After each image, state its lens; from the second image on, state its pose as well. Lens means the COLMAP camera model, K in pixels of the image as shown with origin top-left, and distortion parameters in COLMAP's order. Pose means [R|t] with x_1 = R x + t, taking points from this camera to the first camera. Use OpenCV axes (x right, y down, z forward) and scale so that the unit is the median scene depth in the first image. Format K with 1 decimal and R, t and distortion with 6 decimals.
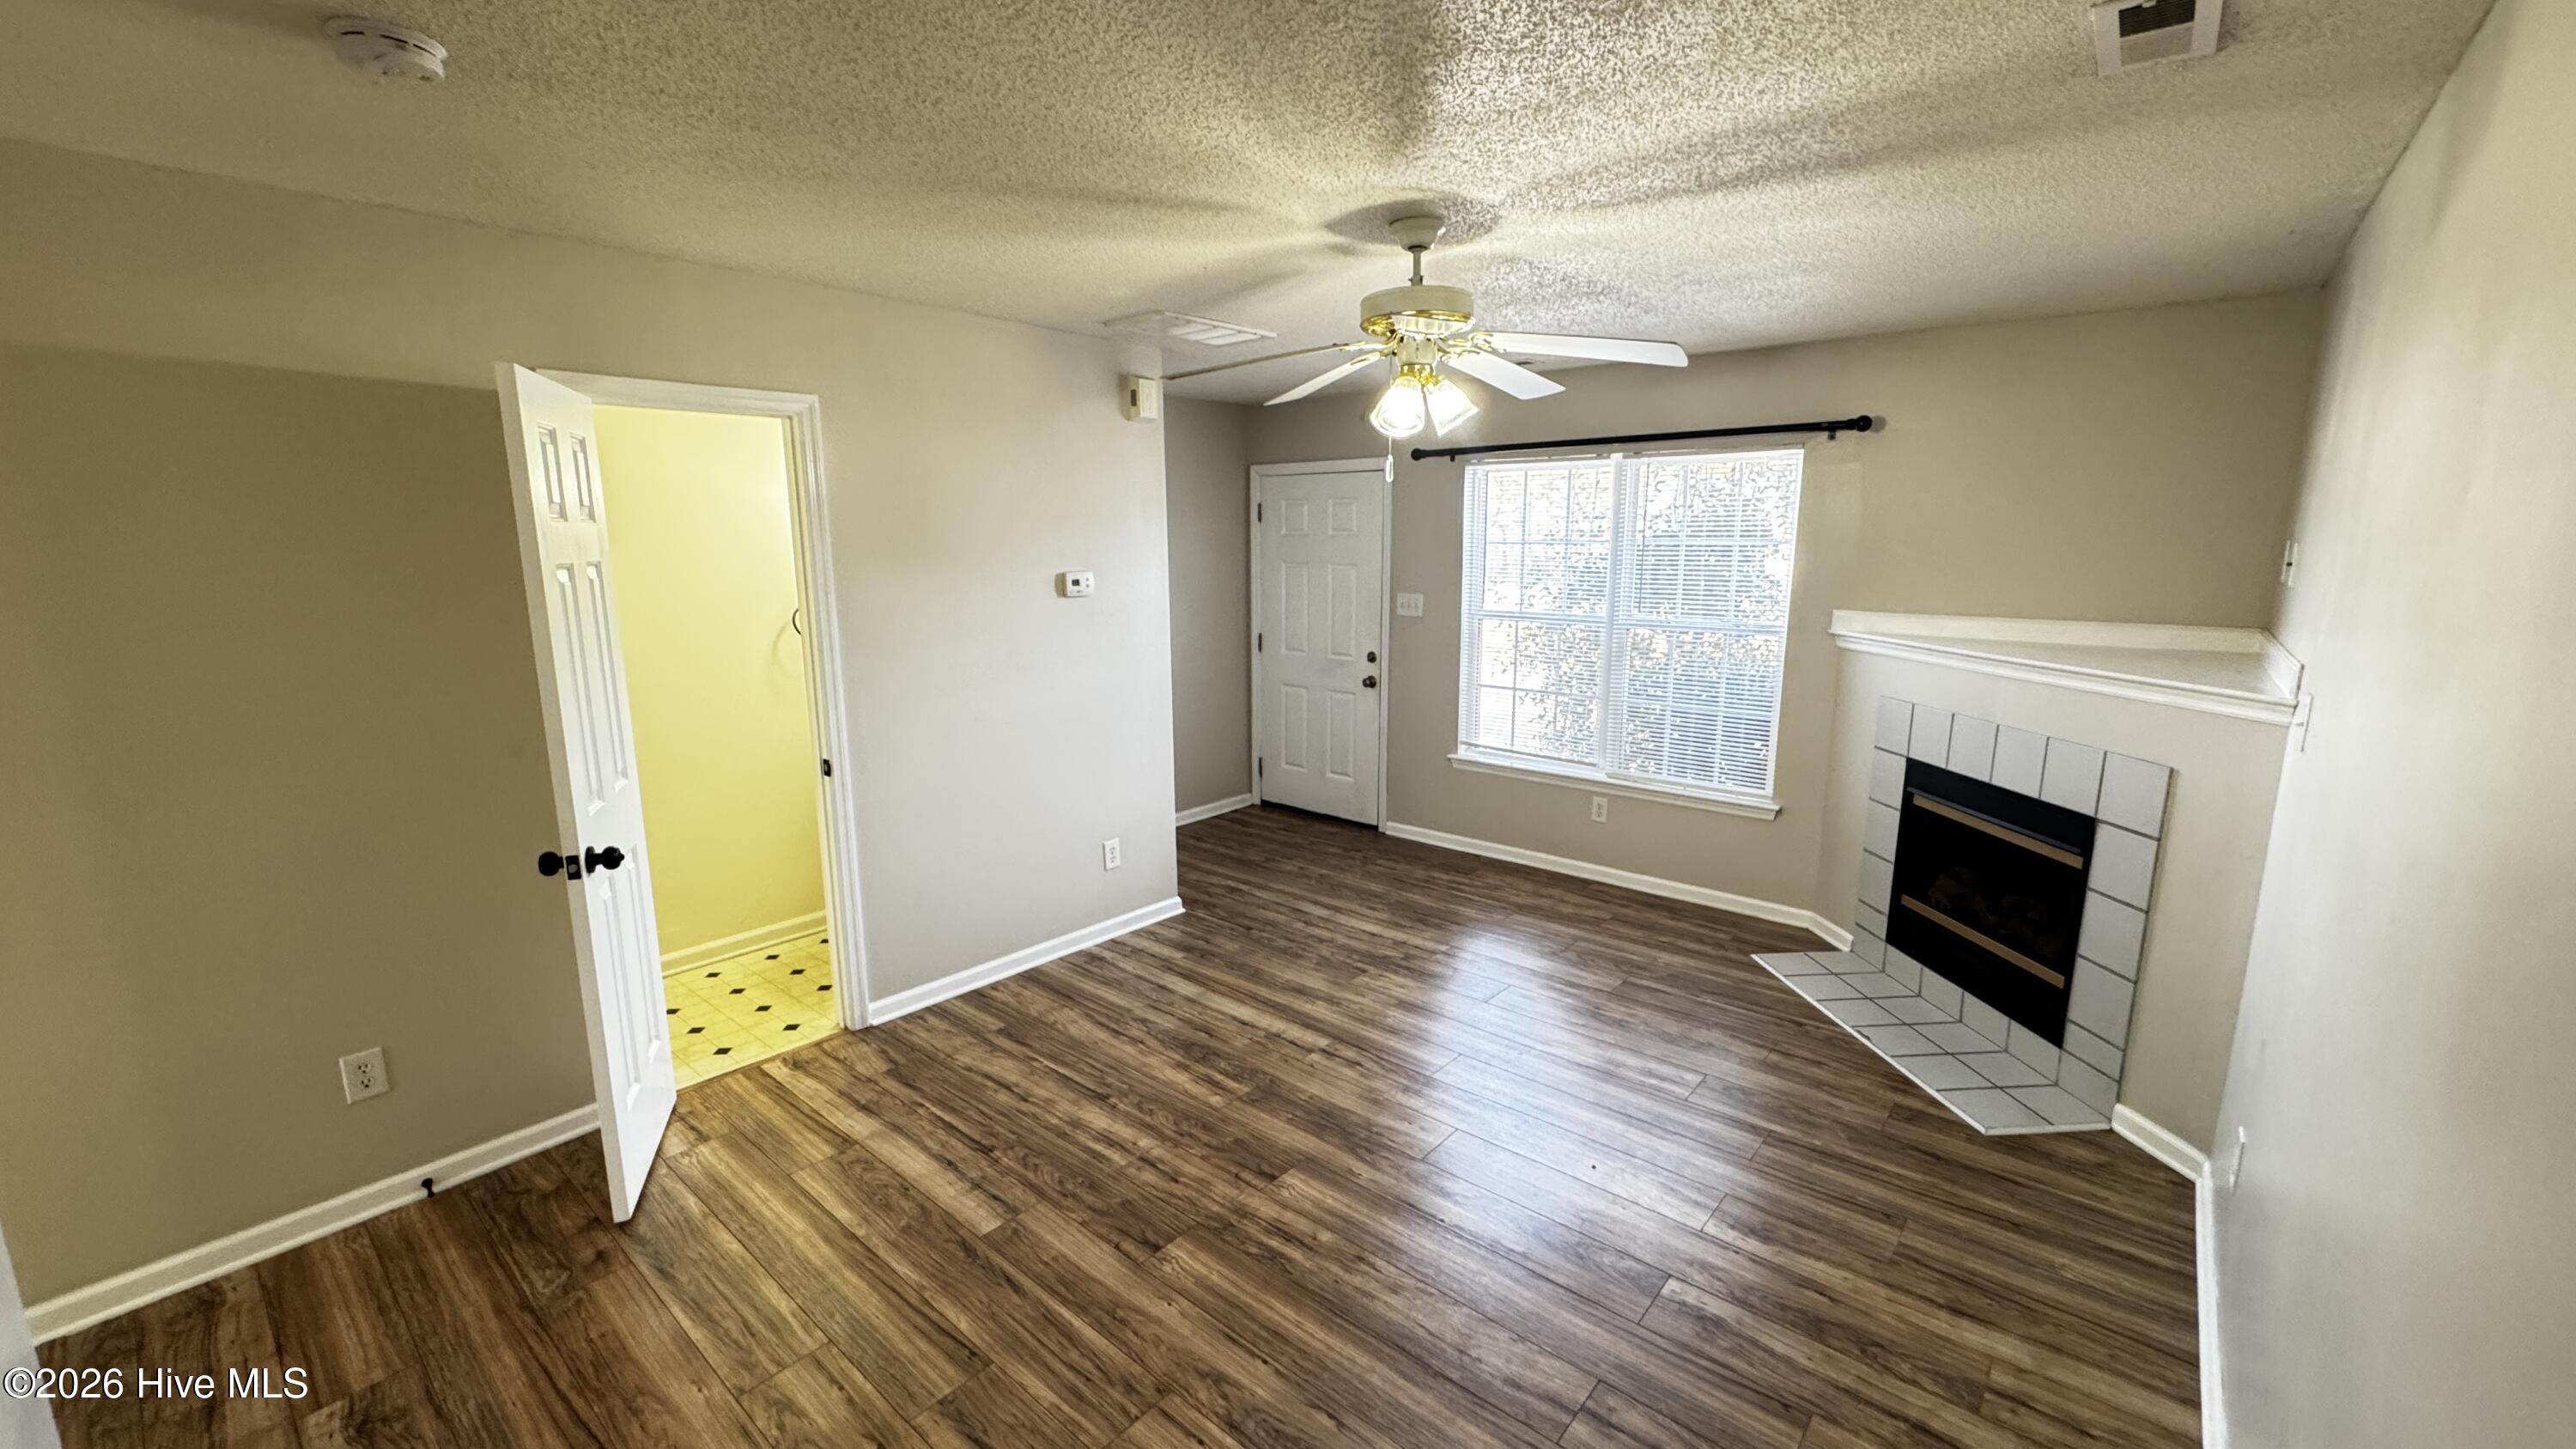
lens RADIAL K [[1017.1, 0, 1278.9], [0, 1017.1, 727.3], [0, 0, 1]] dist [-0.000213, -0.000127]
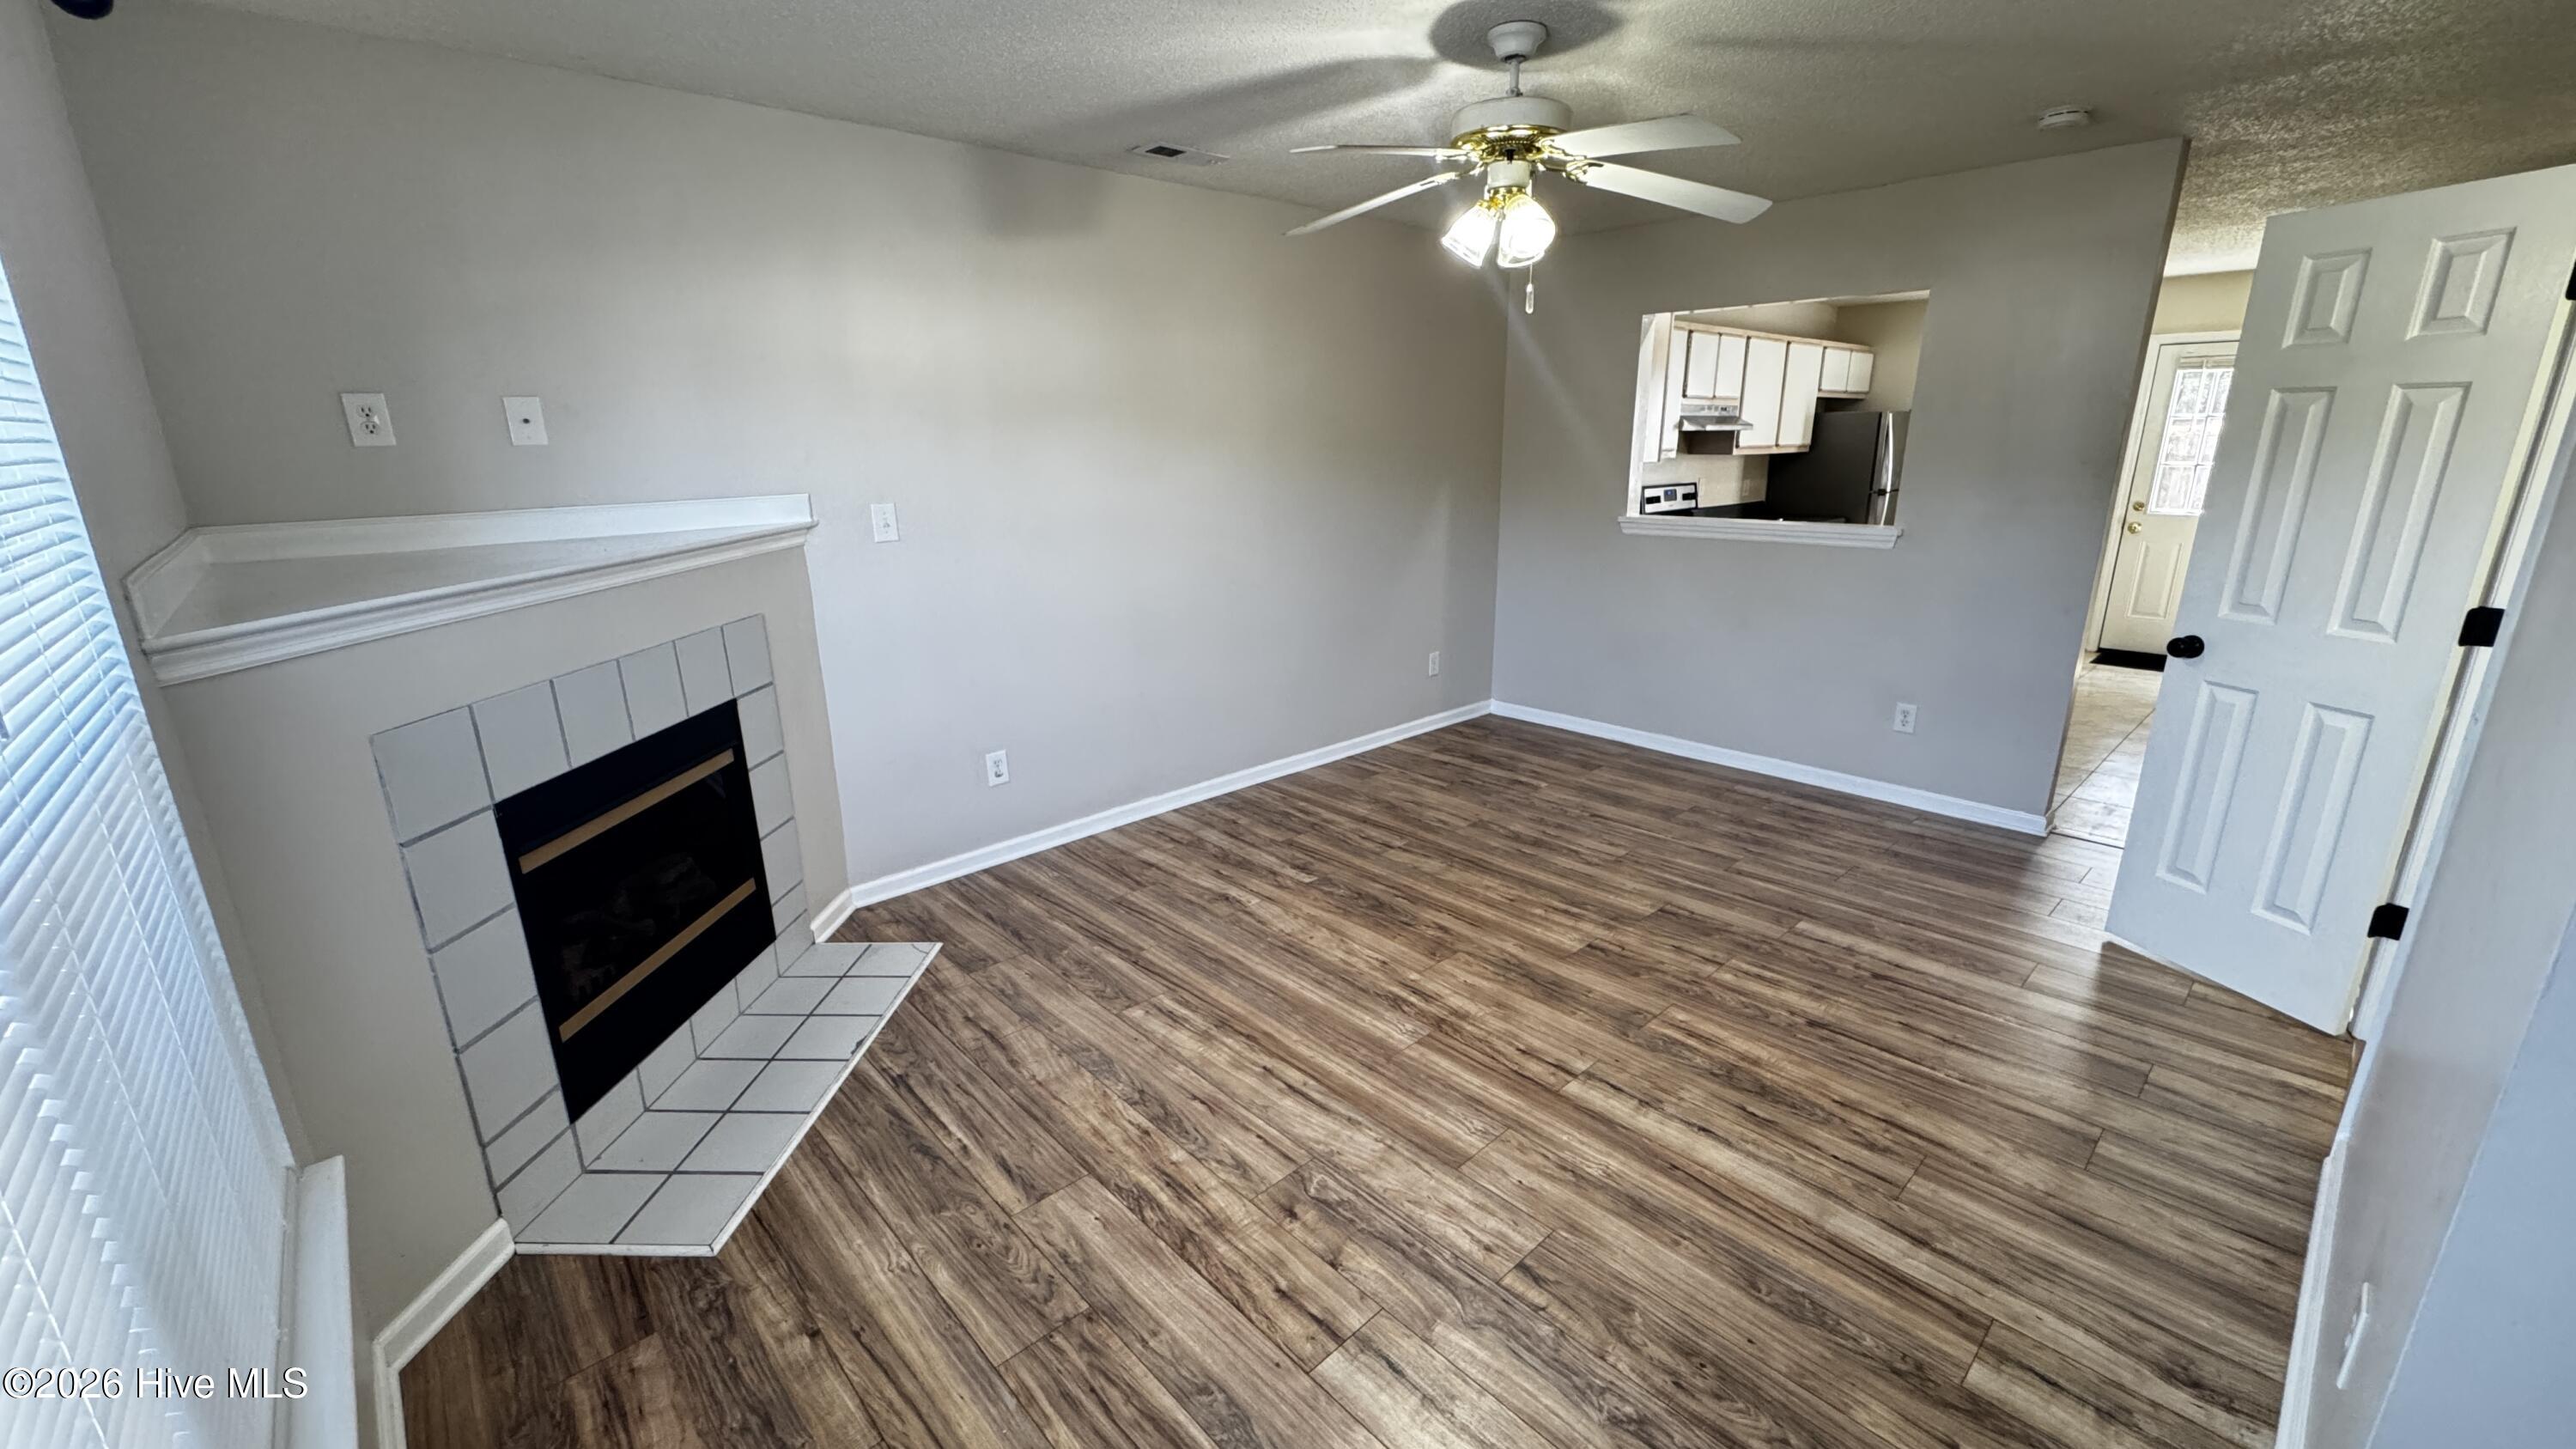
lens RADIAL K [[1017.1, 0, 1279.4], [0, 1017.1, 726.0], [0, 0, 1]] dist [-0.000213, -0.000127]
pose [[-0.993316, -0.018116, 0.113998, 0.182023], [0.035422, 0.892115, 0.450418, -0.264108], [-0.109859, 0.451446, -0.885510, 1.619518]]
